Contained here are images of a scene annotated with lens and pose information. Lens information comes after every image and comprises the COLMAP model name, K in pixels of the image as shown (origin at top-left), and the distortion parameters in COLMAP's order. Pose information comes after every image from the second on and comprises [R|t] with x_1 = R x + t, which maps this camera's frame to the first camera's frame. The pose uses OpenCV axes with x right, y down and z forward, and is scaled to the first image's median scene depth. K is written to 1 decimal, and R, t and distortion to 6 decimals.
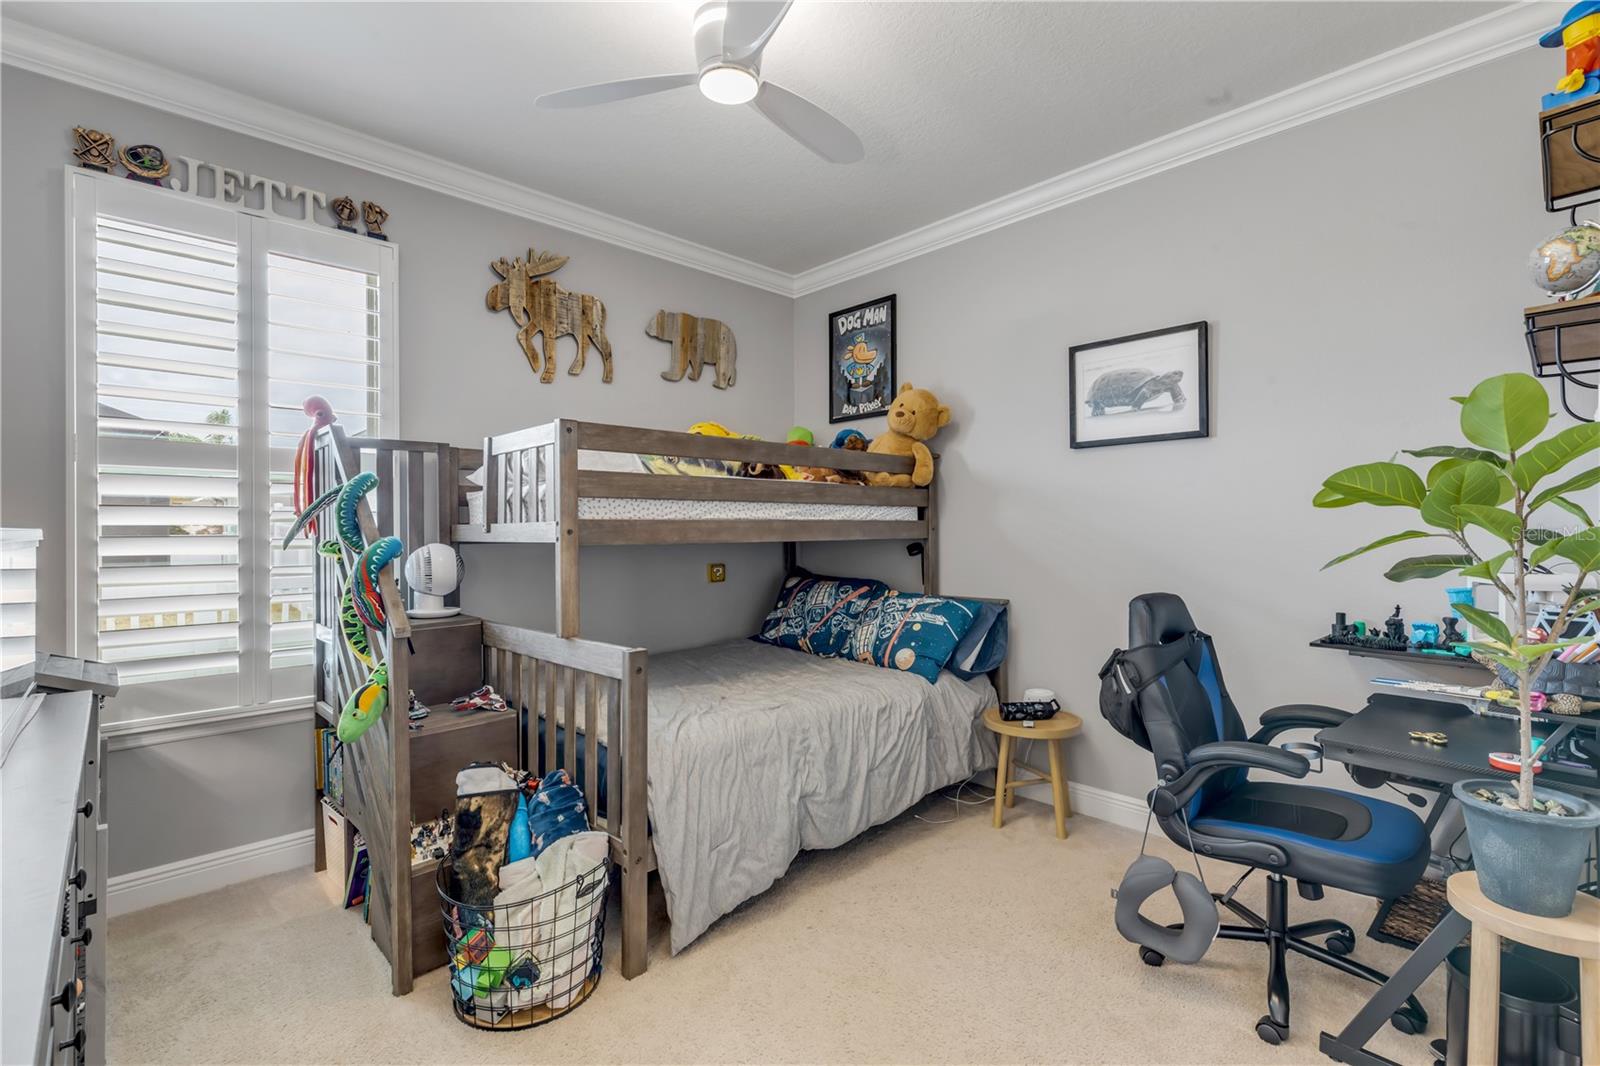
lens RADIAL K [[720.0, 0, 806.8], [0, 720.0, 534.8], [0, 0, 1]] dist [0.001255, -0.000121]
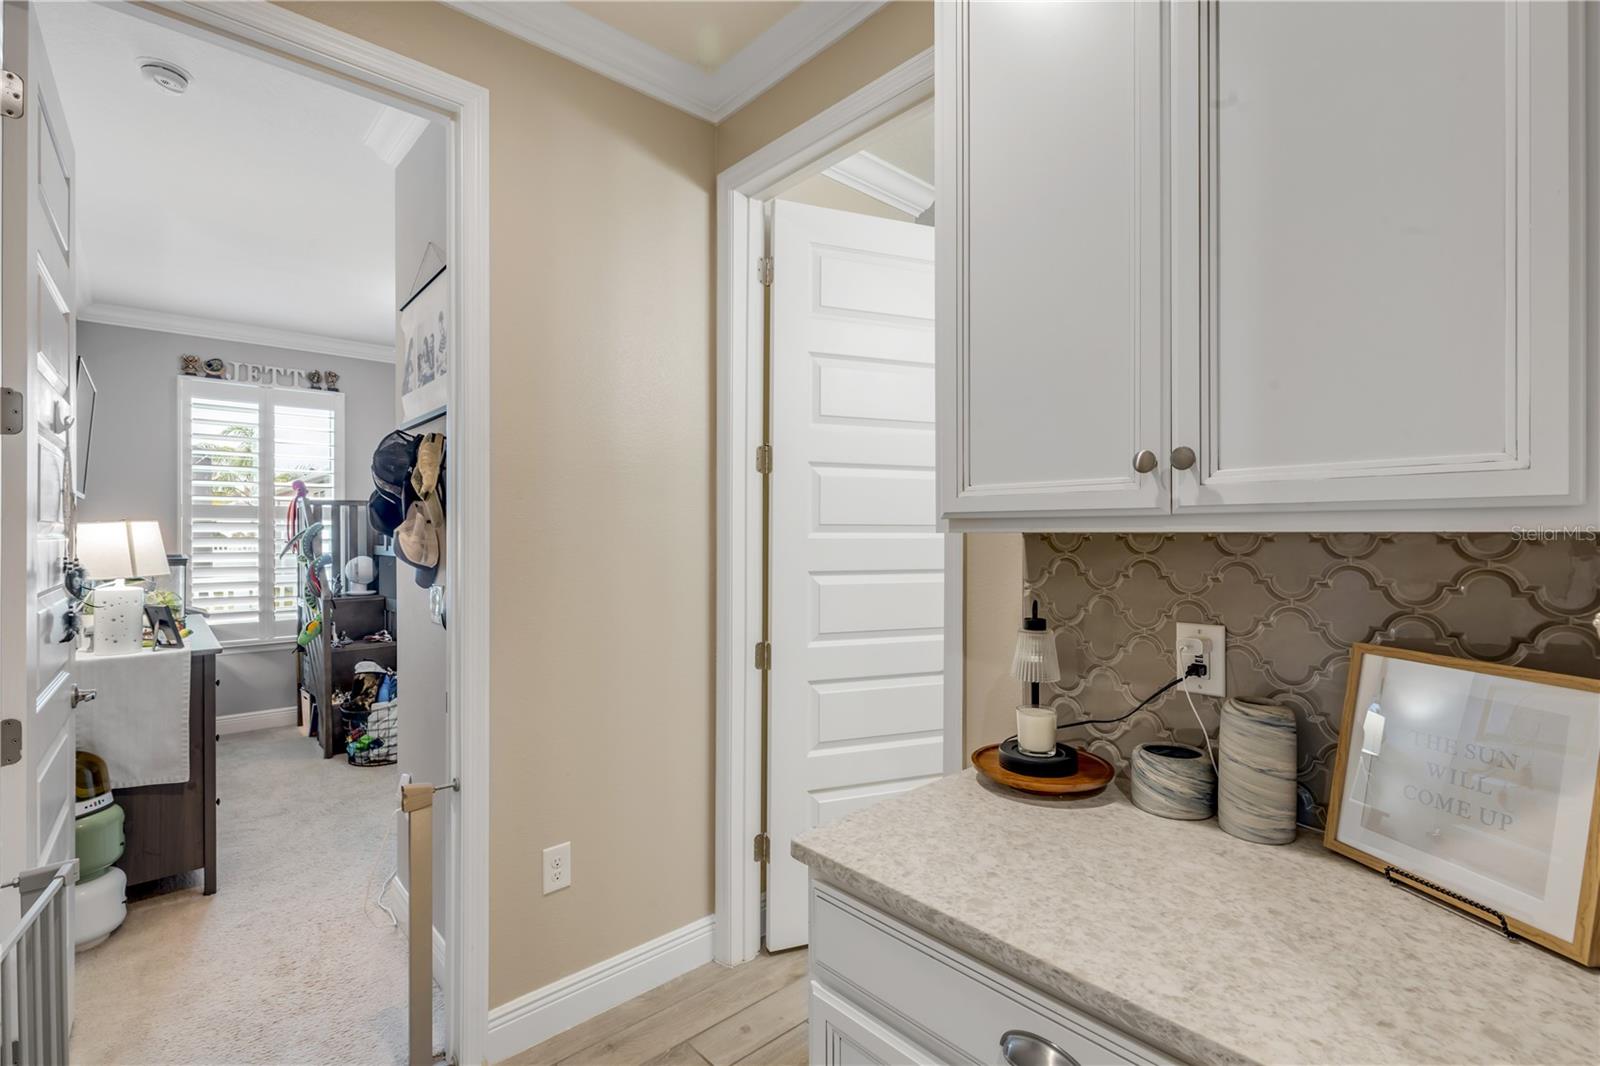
lens RADIAL K [[719.0, 0, 800.0], [0, 719.0, 533.0], [0, 0, 1]] dist [-0.001160, -0.000147]
pose [[0.999515, 0.000058, -0.031137, 0.758727], [-0.000156, 0.999995, -0.003136, -0.046995], [0.031137, 0.003139, 0.999510, -0.926306]]
